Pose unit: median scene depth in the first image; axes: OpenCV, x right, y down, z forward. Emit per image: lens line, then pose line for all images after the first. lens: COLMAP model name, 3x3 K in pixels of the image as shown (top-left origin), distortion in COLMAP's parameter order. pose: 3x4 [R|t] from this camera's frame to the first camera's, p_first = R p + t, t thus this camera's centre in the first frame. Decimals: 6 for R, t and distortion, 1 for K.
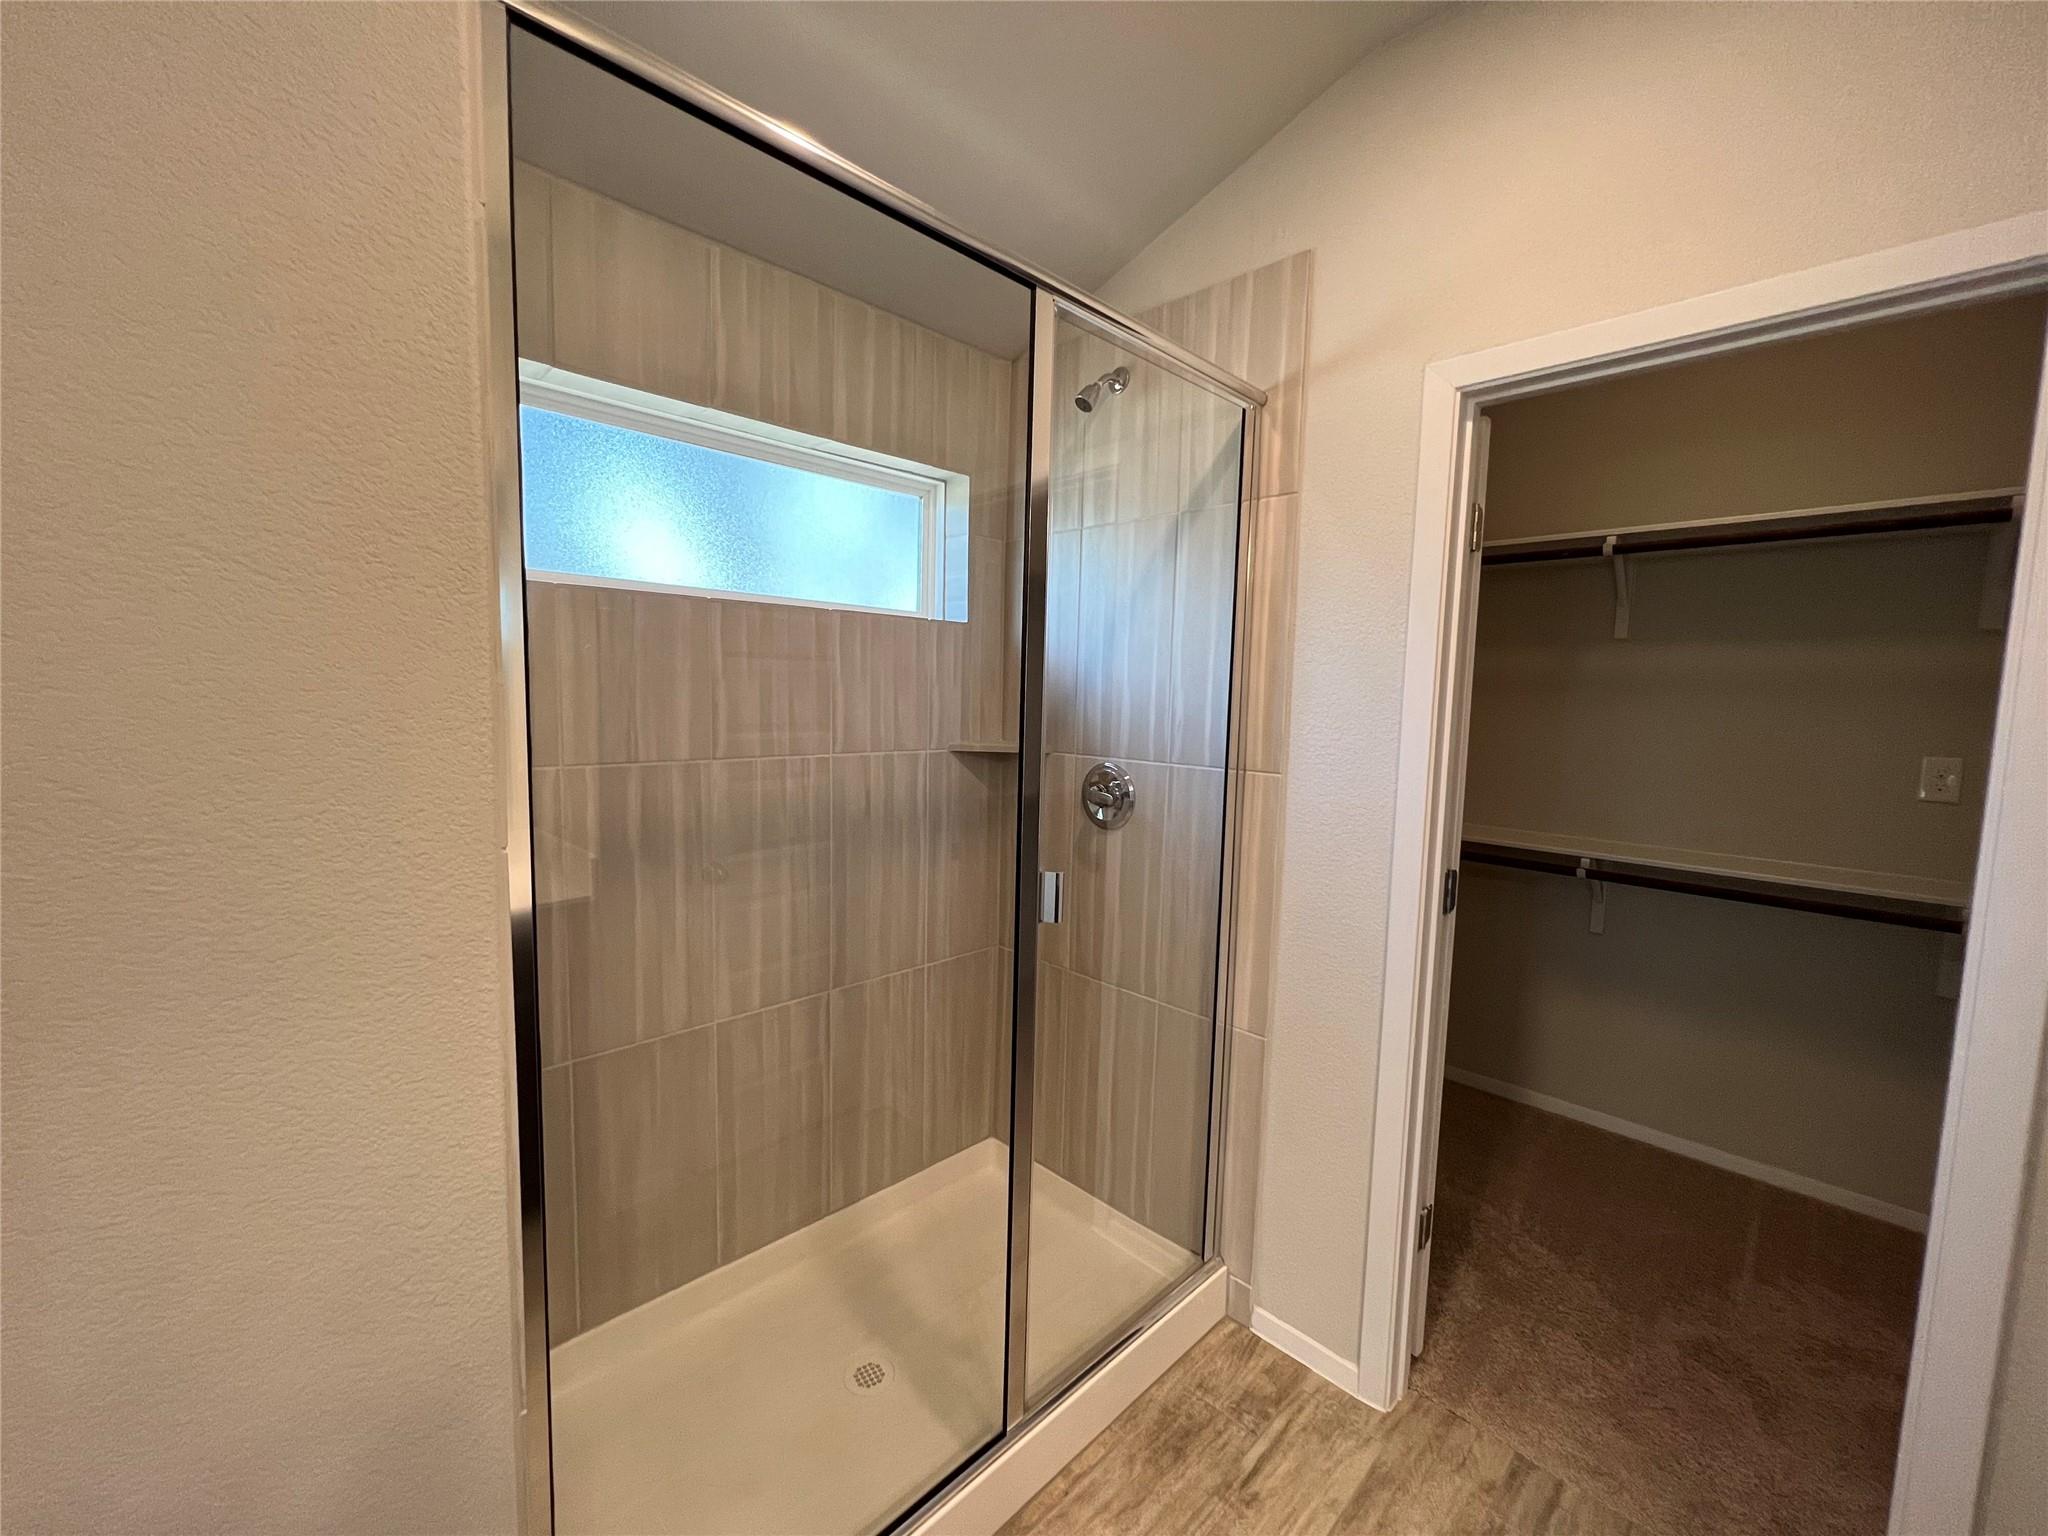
lens RADIAL K [[822.6, 0, 1021.8], [0, 822.6, 770.8], [0, 0, 1]] dist [0.000519, 0.000085]
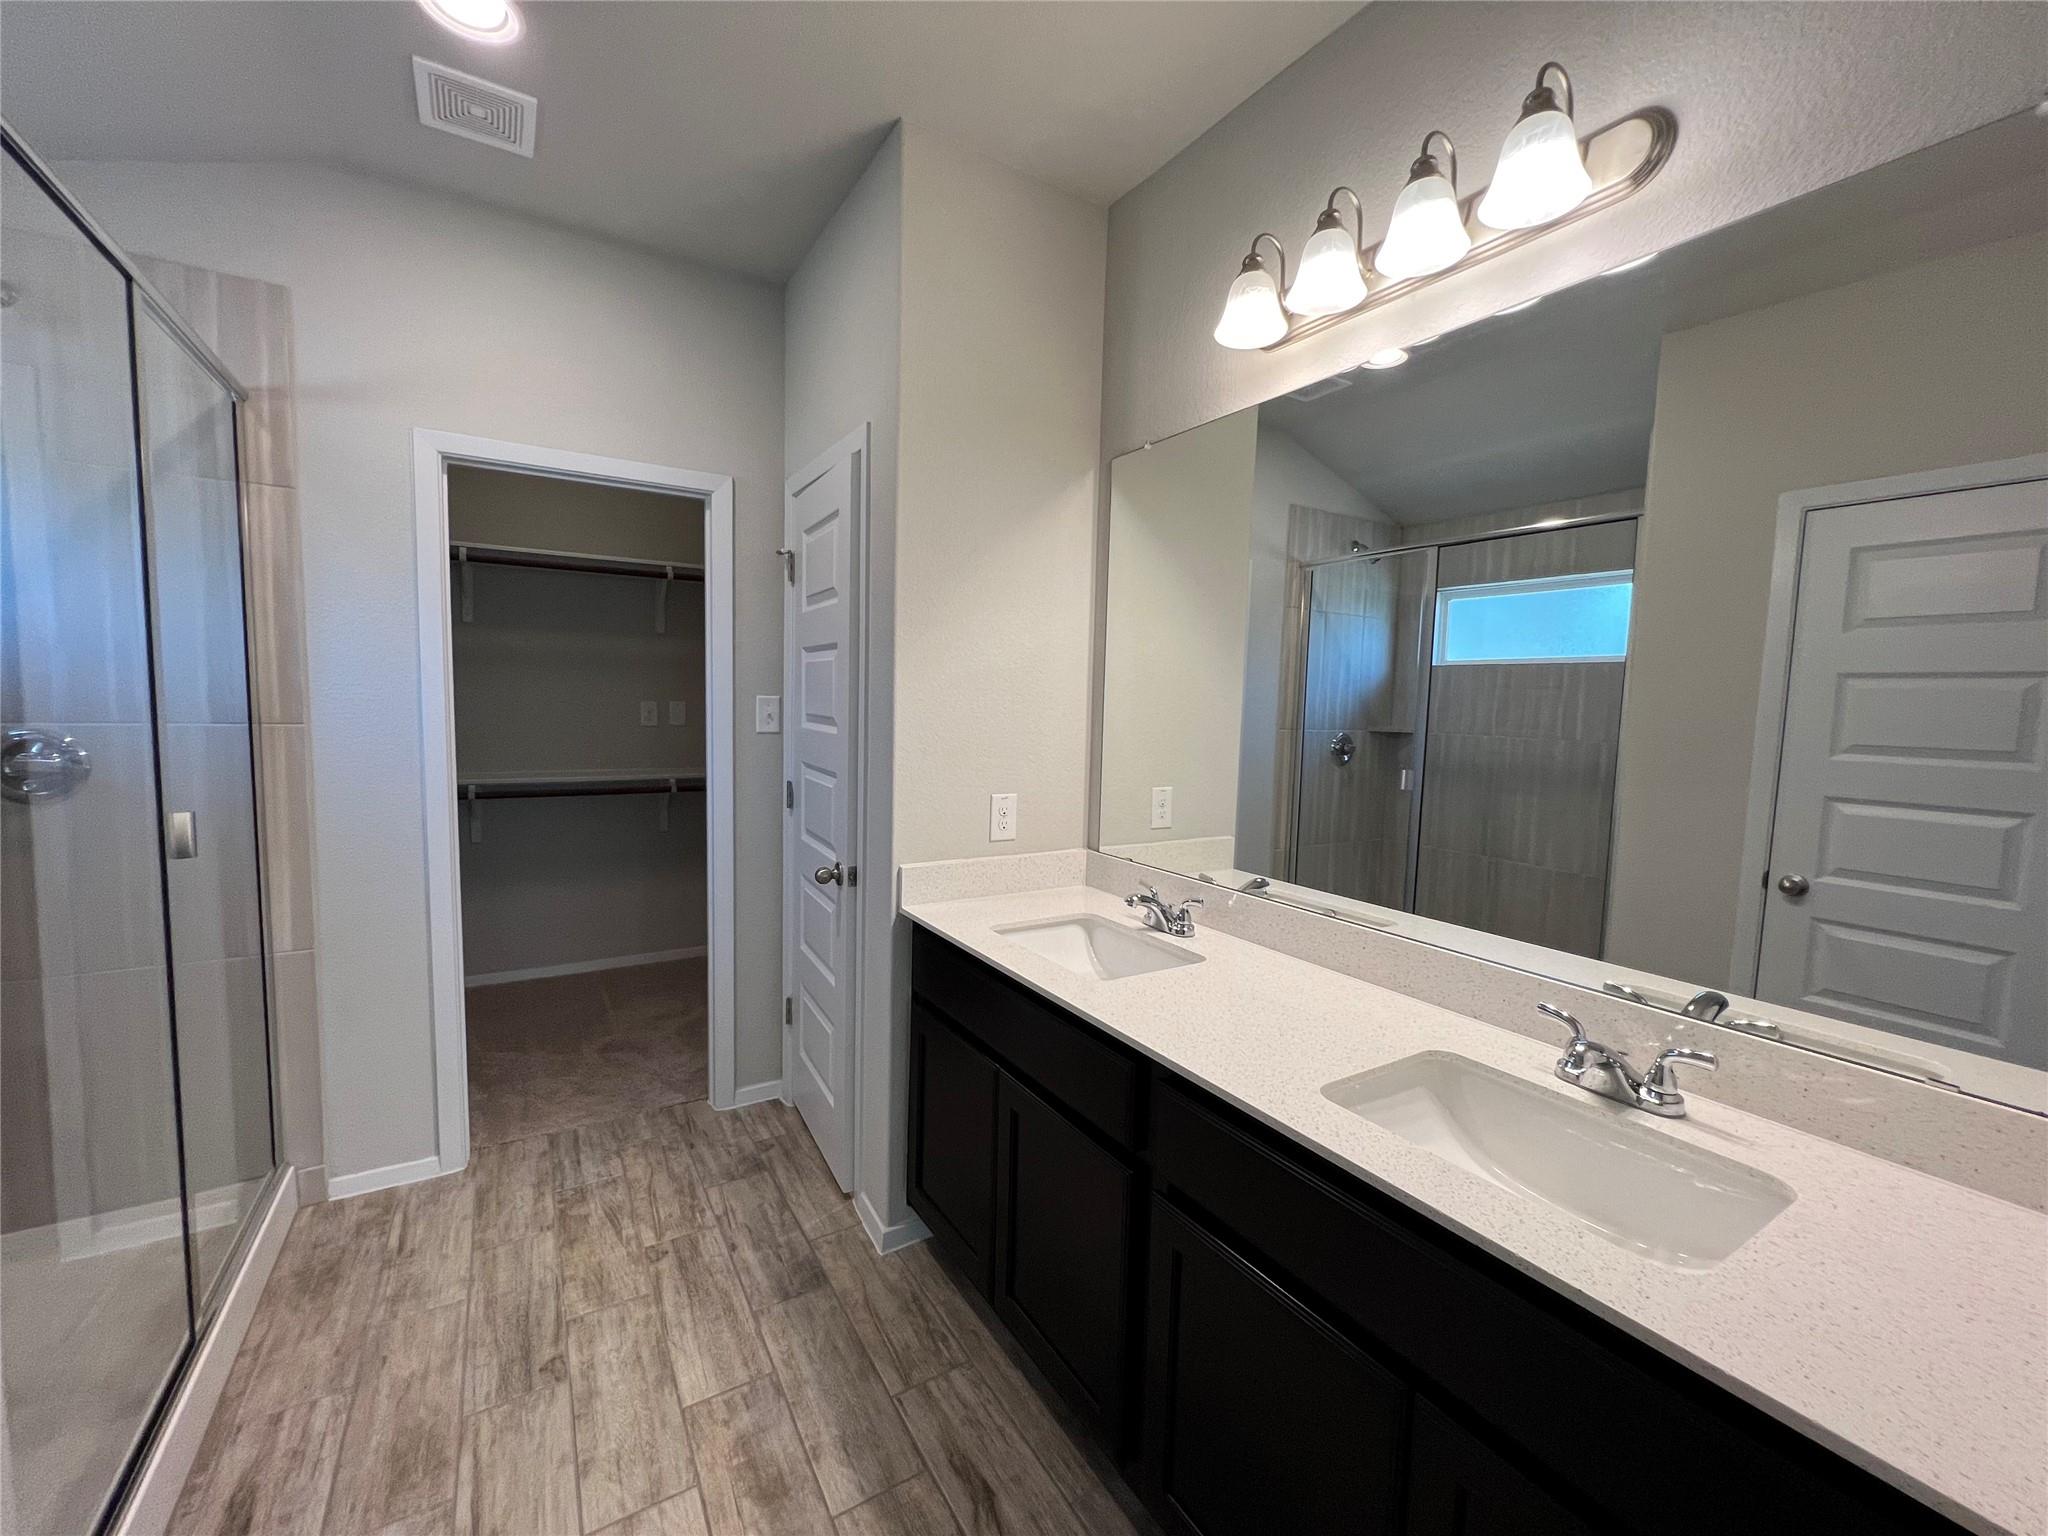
lens RADIAL K [[822.6, 0, 1018.2], [0, 822.6, 761.7], [0, 0, 1]] dist [0.000519, 0.000085]
pose [[0.226729, -0.093813, 0.969429, -0.618520], [0.073480, 0.994161, 0.079021, 0.040559], [-0.971182, 0.053317, 0.232299, -0.277062]]
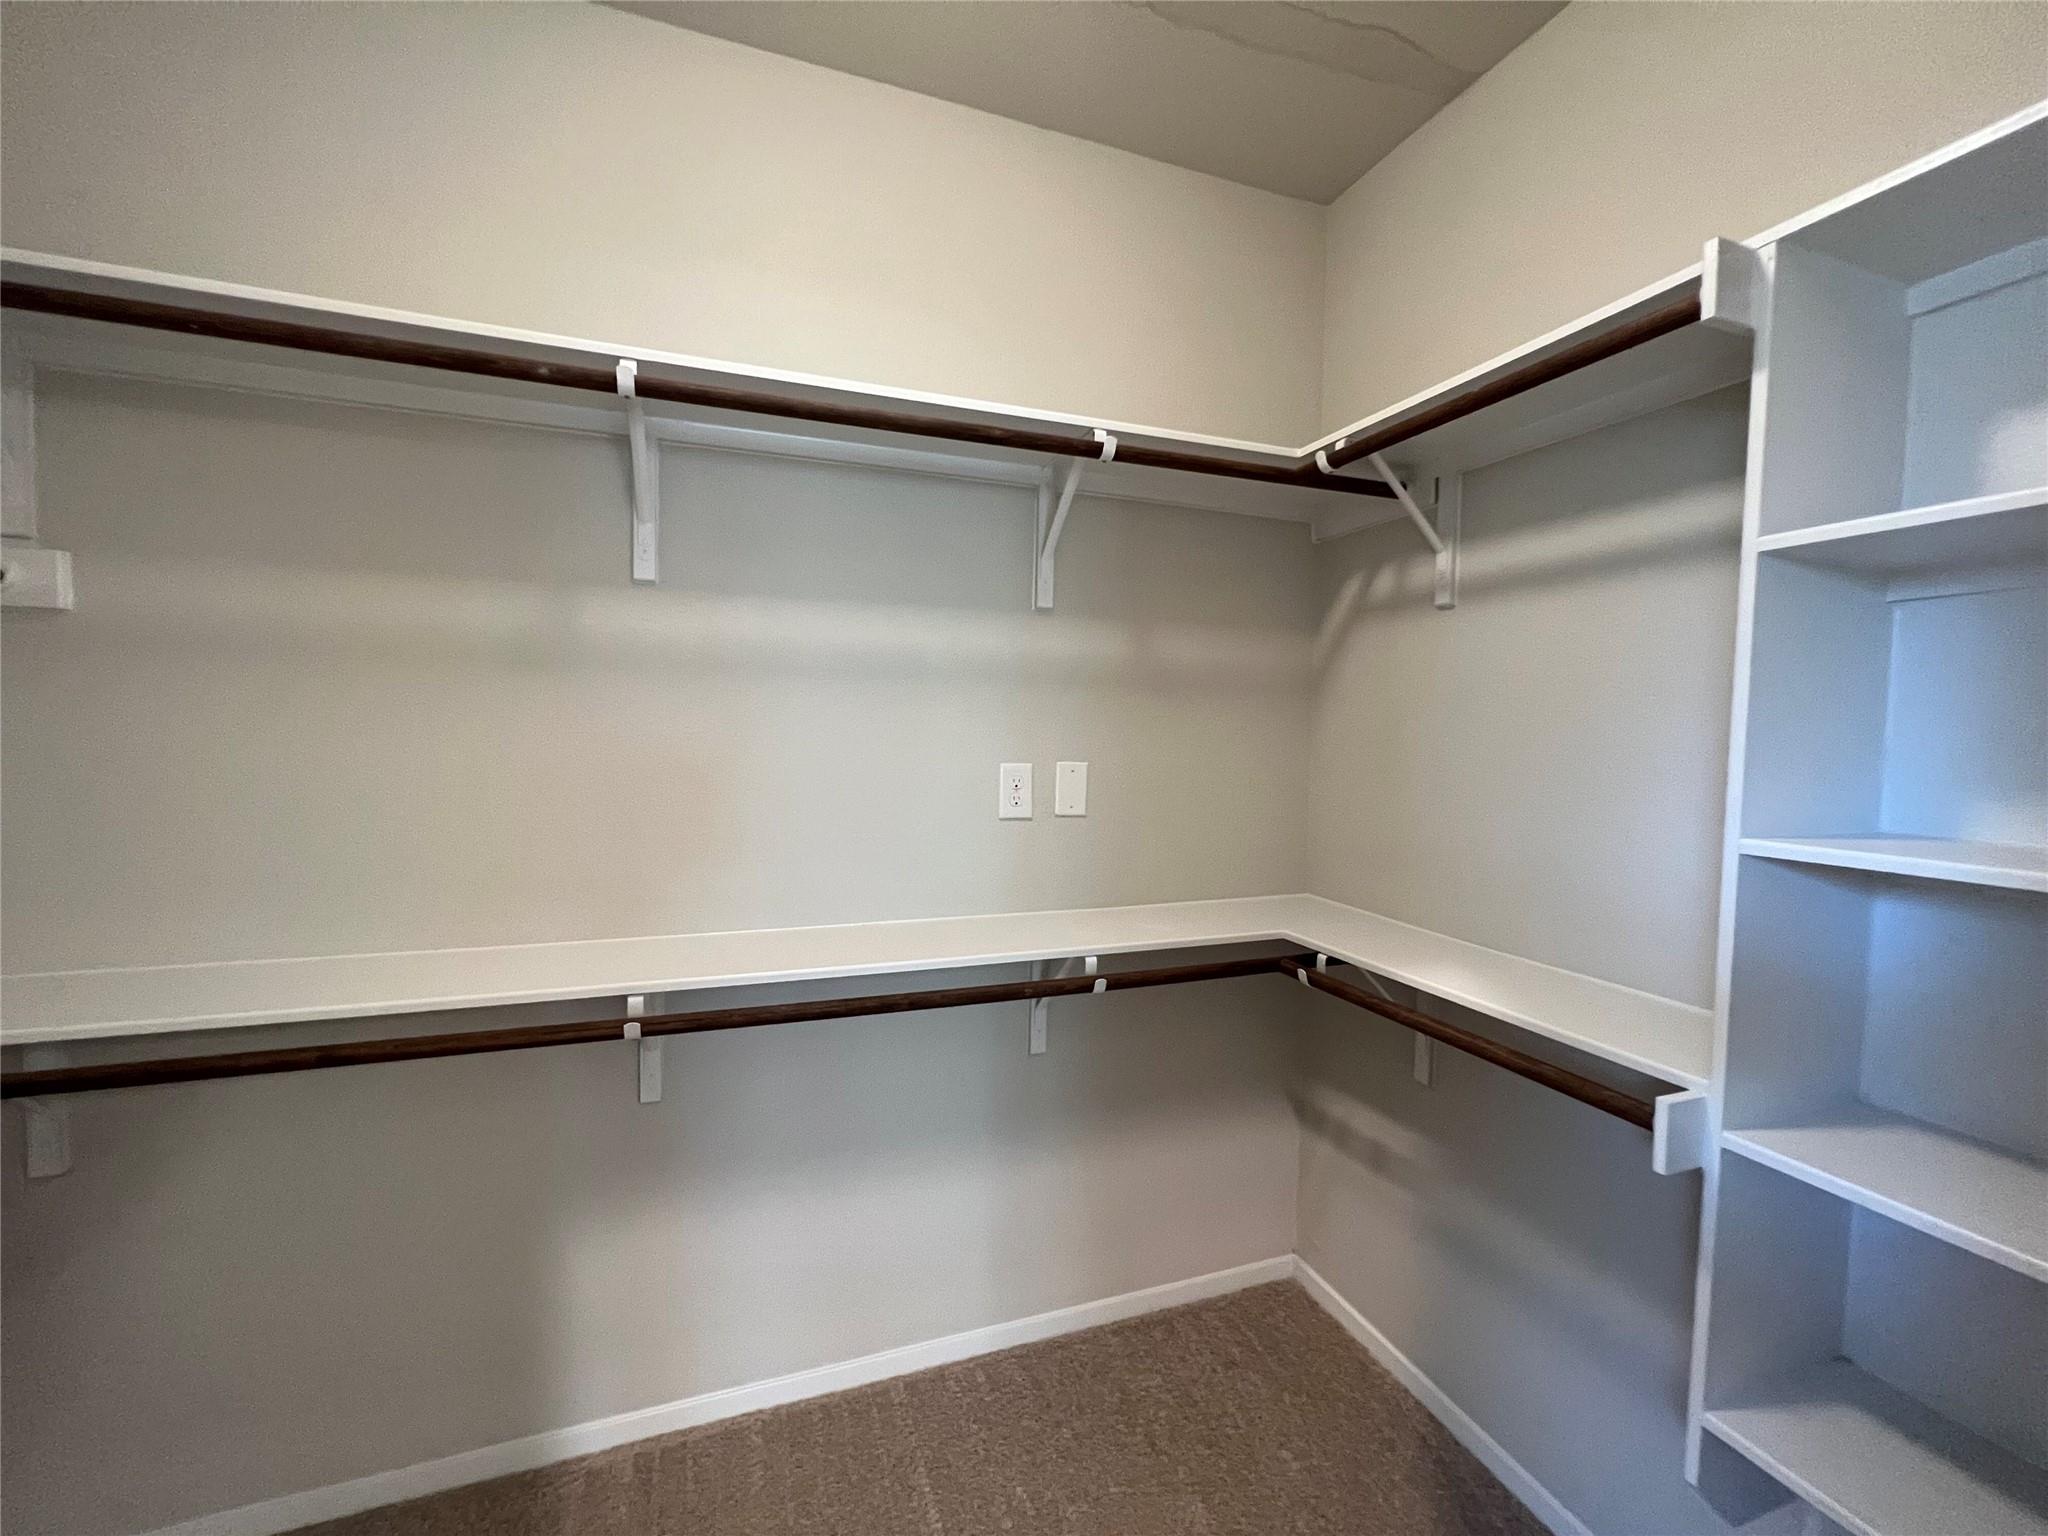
lens RADIAL K [[822.6, 0, 1012.1], [0, 822.6, 763.7], [0, 0, 1]] dist [0.000519, 0.000085]
pose [[0.421506, -0.071748, 0.903983, 0.501332], [0.080658, 0.995880, 0.041432, -0.063912], [-0.903231, 0.055449, 0.425557, 0.852379]]
